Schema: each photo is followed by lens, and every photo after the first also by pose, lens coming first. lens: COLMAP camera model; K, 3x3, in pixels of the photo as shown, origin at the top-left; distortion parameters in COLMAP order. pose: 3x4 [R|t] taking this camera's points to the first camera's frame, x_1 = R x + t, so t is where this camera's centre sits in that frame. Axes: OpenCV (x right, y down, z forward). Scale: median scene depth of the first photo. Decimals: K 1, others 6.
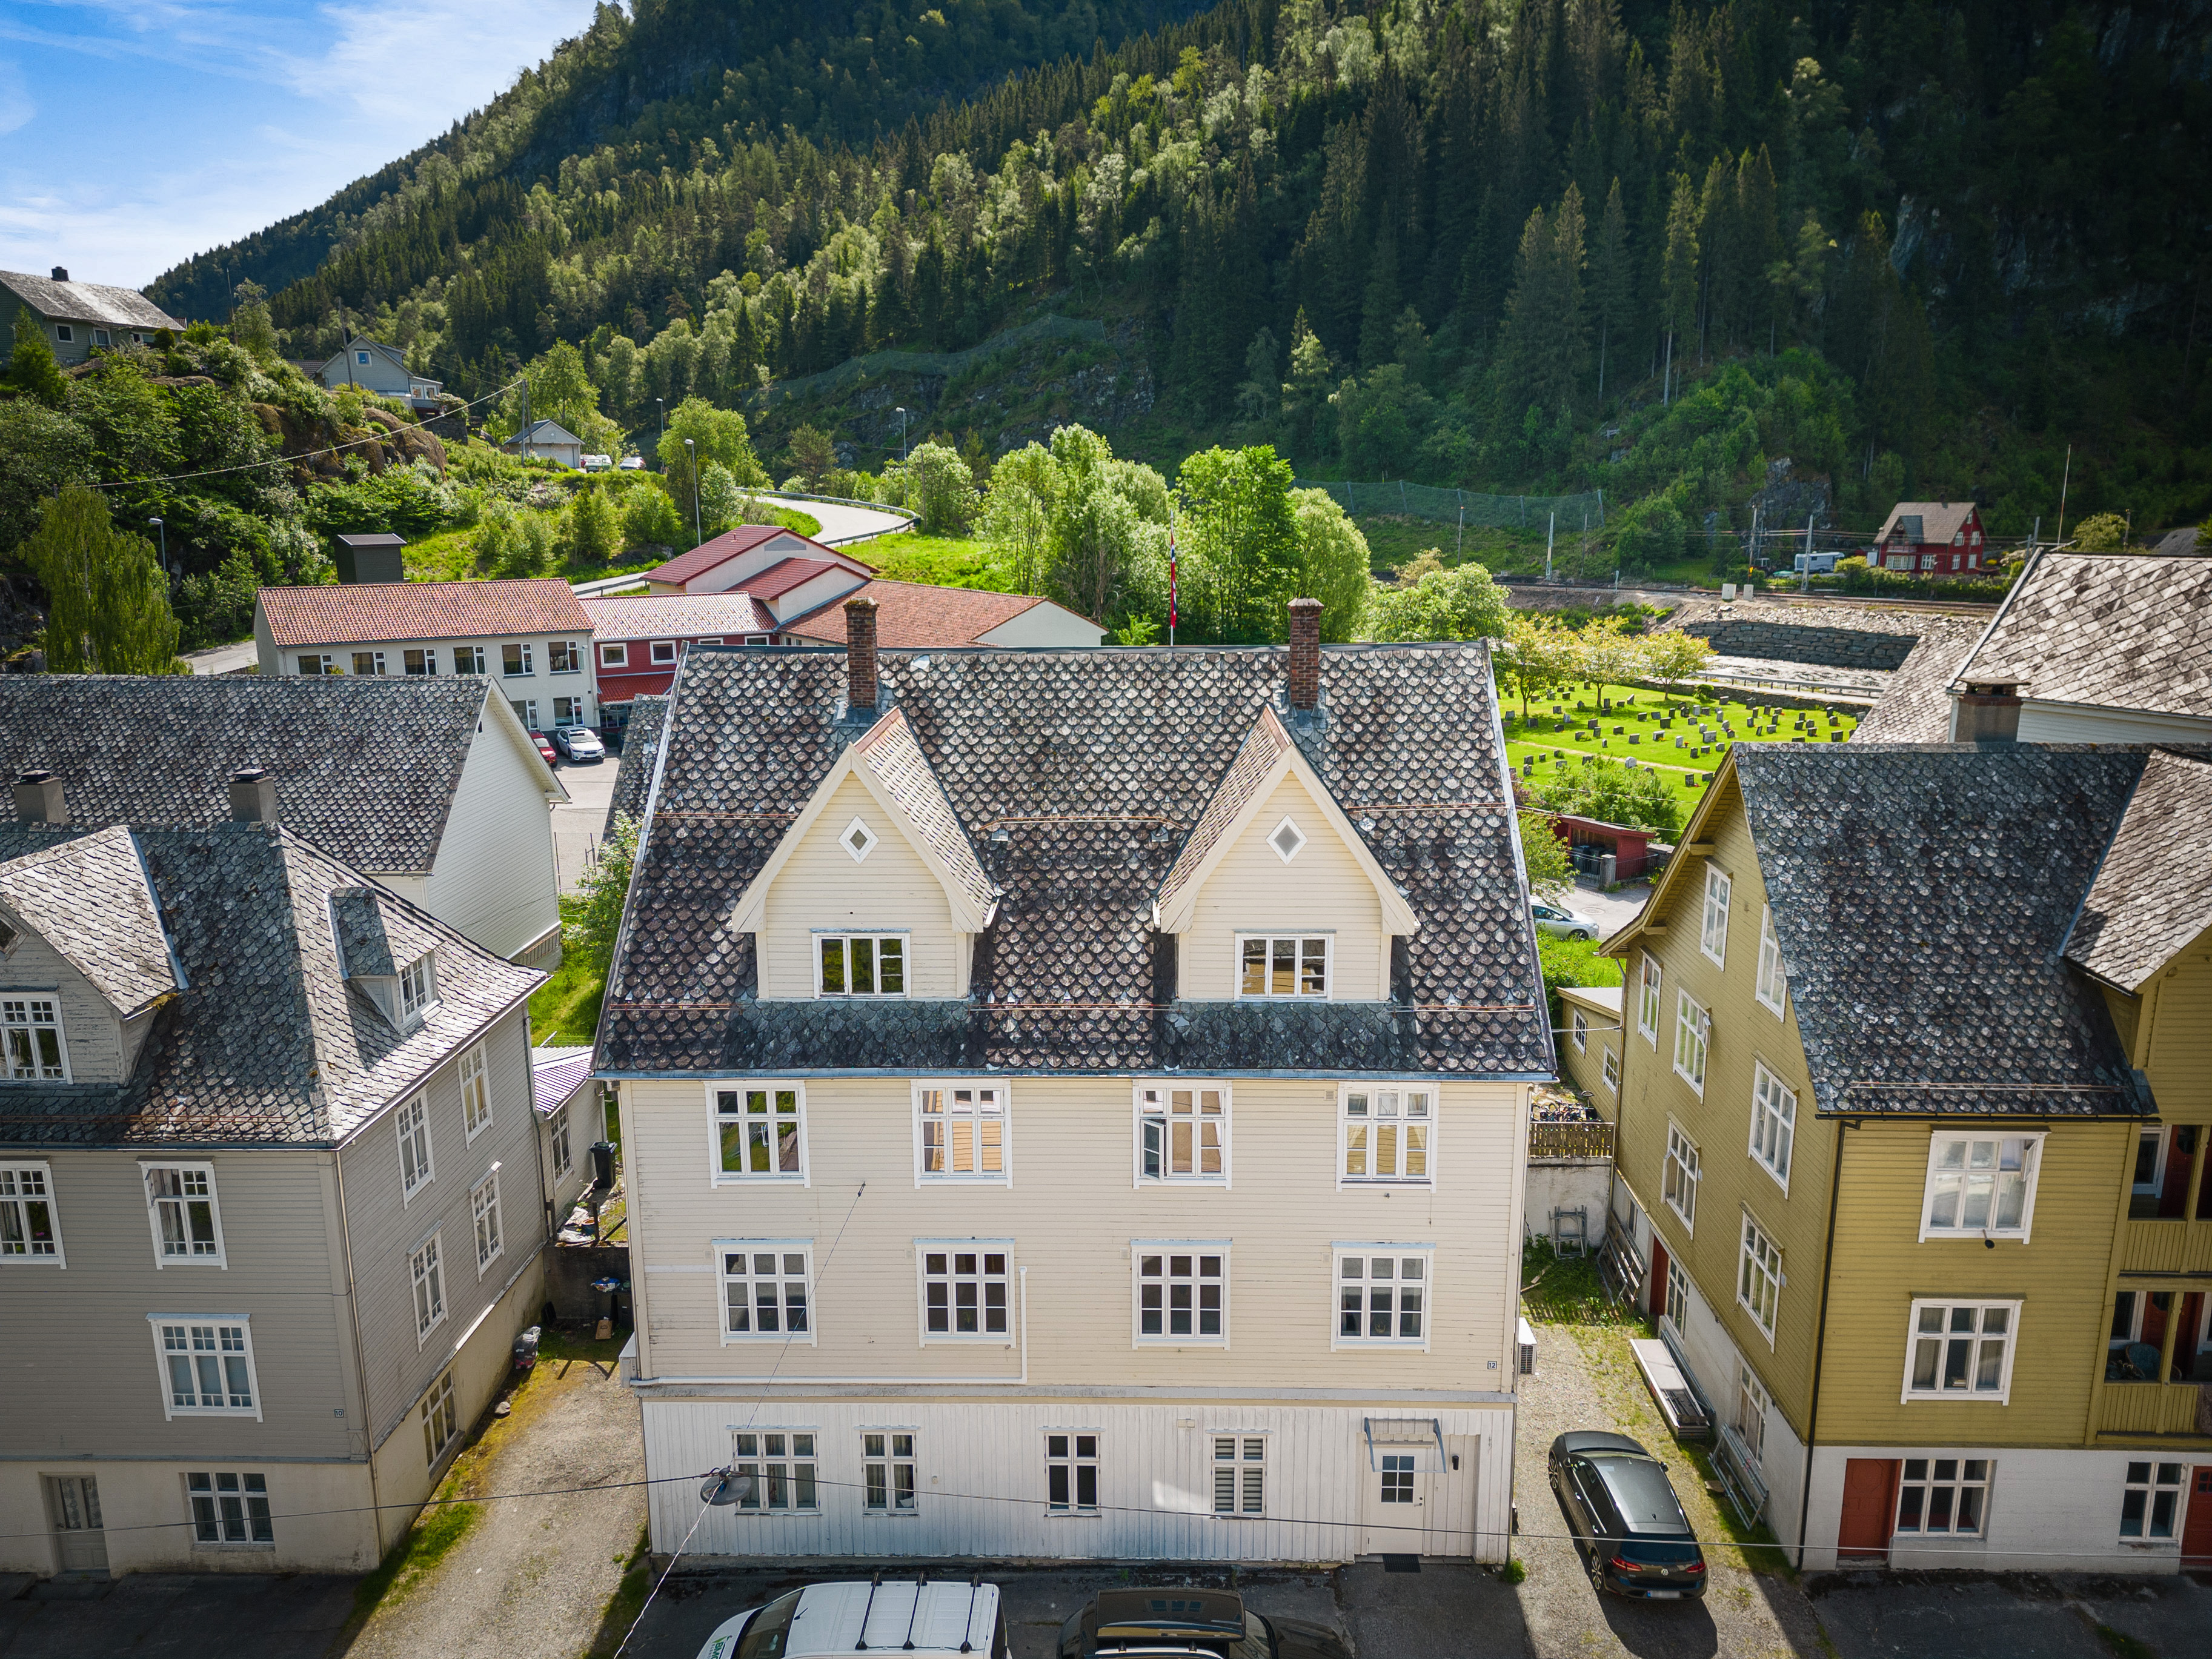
lens RADIAL K [[1570.2, 0, 1105.0], [0, 1570.2, 836.8], [0, 0, 1]] dist [0.064882, -0.040946]
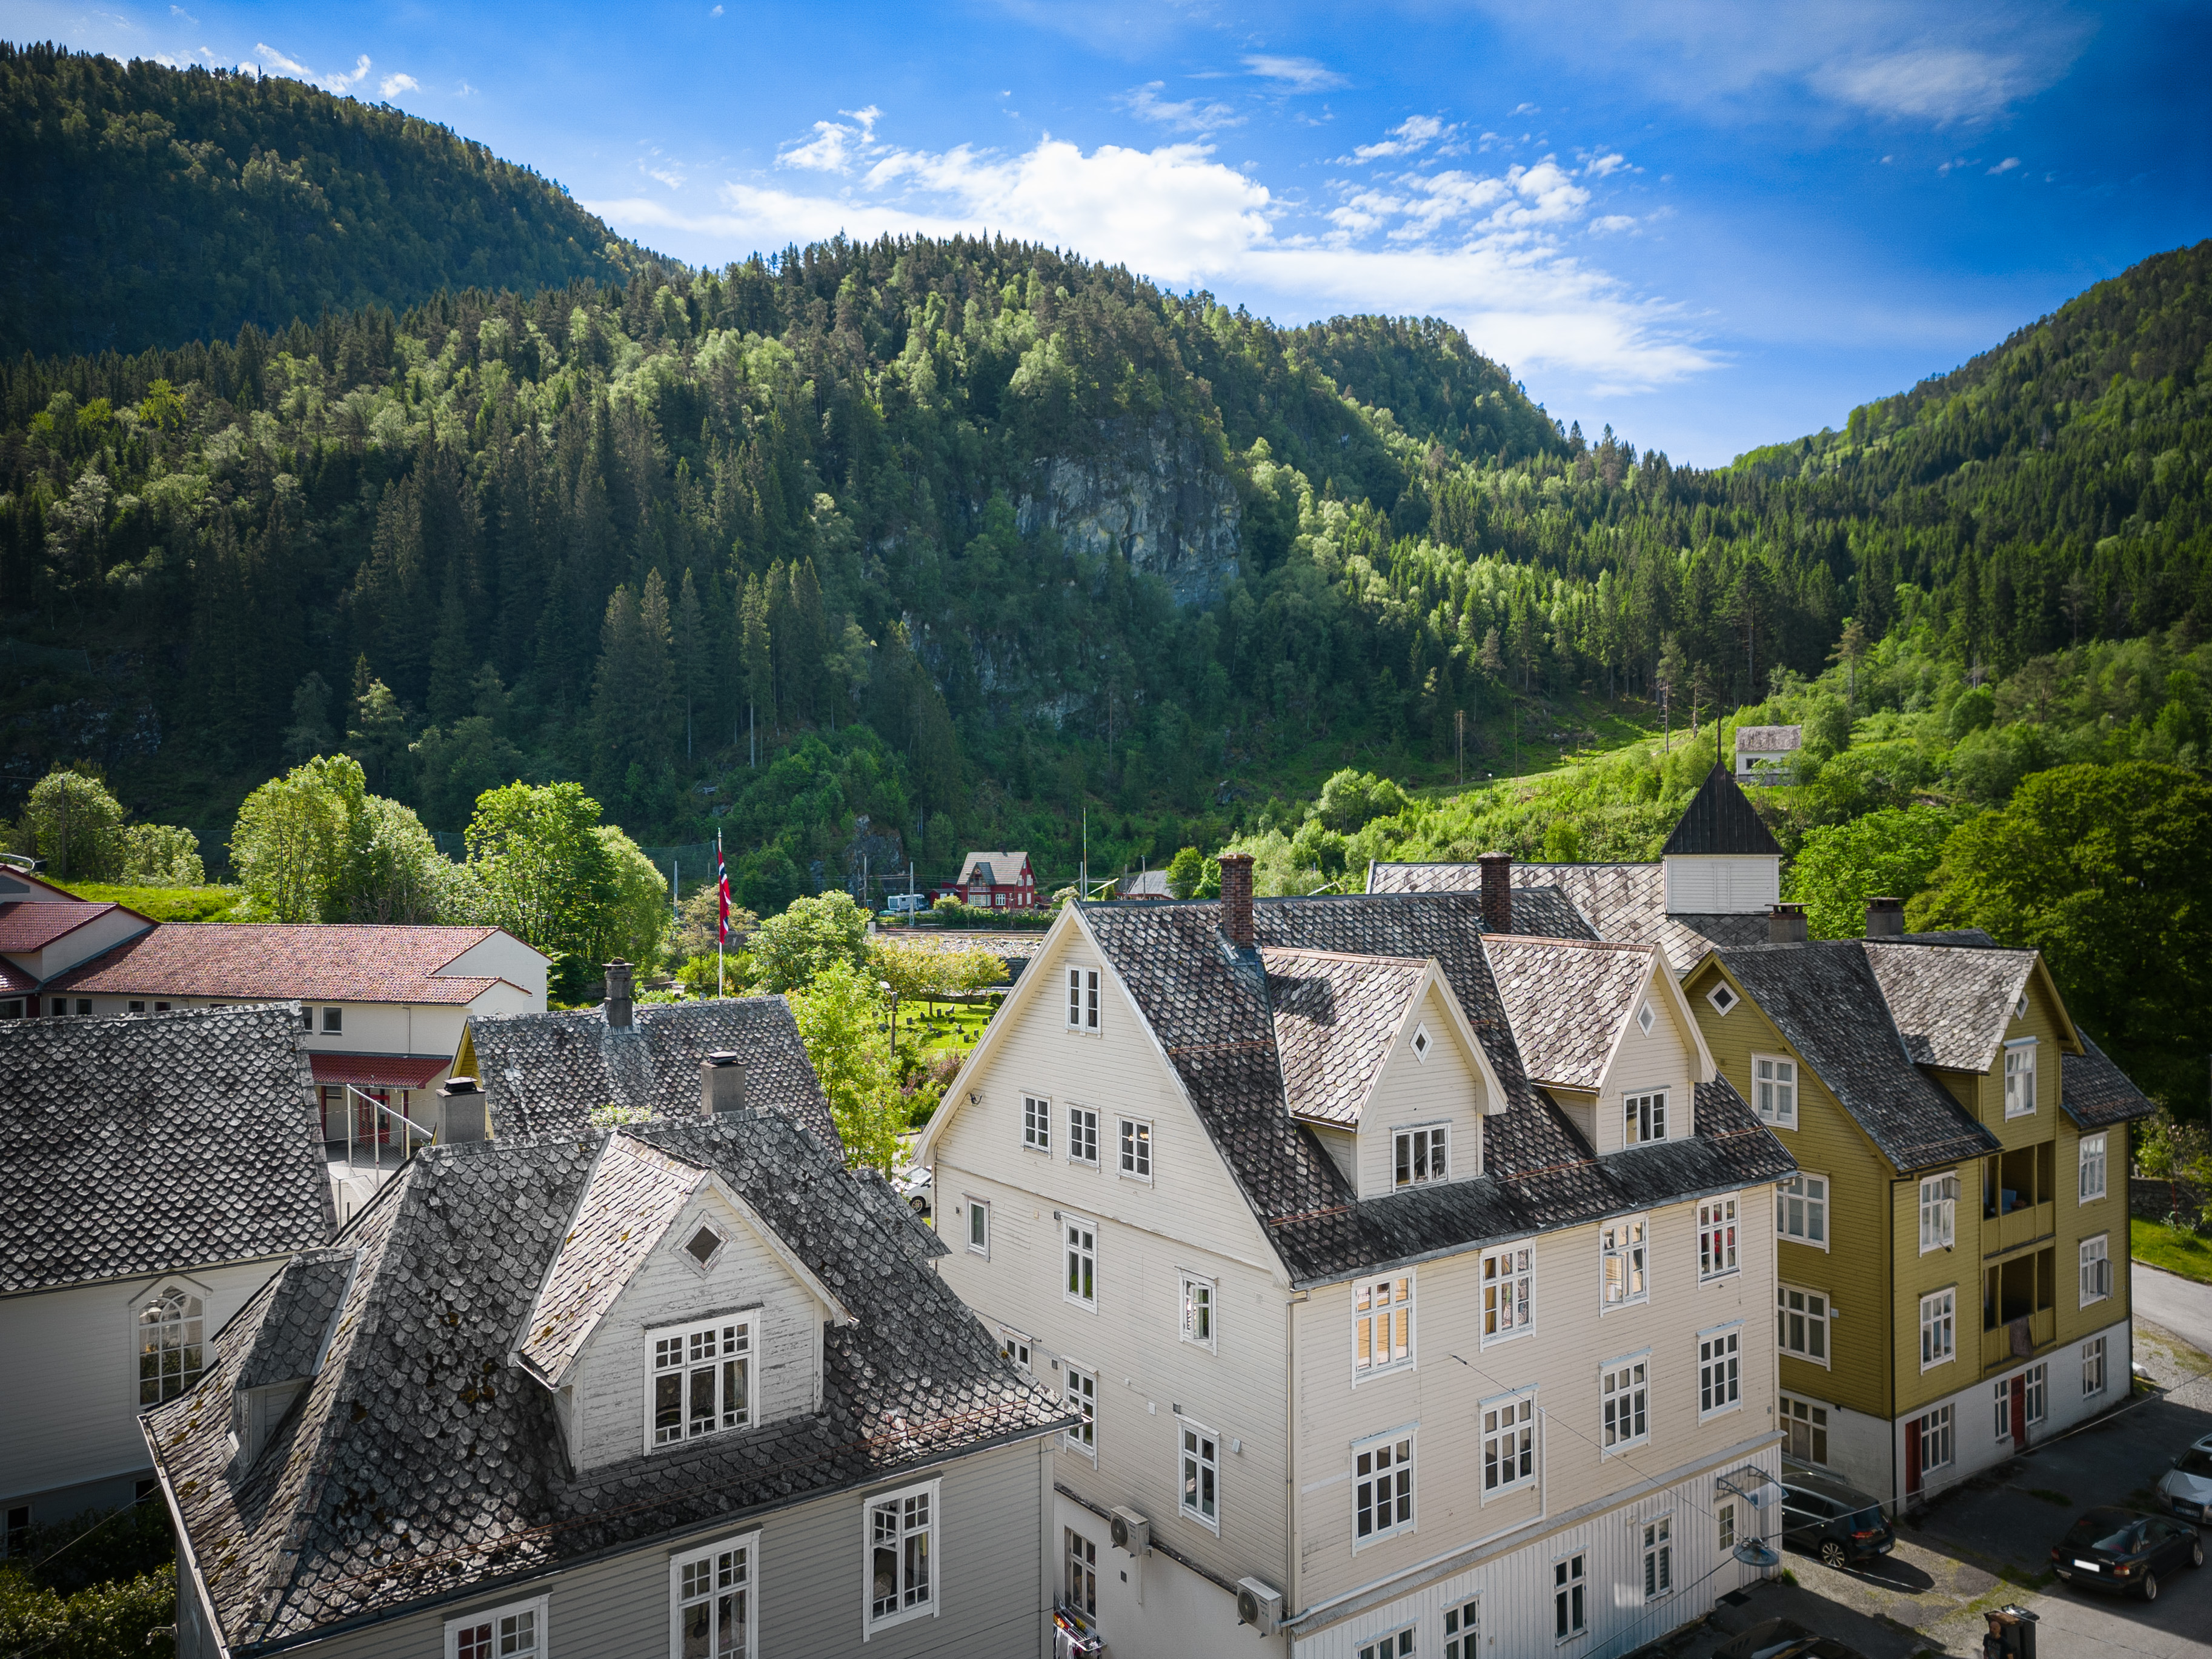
lens RADIAL K [[1570.2, 0, 1105.0], [0, 1570.2, 836.8], [0, 0, 1]] dist [0.064882, -0.040946]
pose [[0.787144, 0.003878, 0.616757, -0.151379], [0.135164, 0.974587, -0.178634, 0.004264], [-0.601776, 0.223974, 0.766617, 0.030053]]
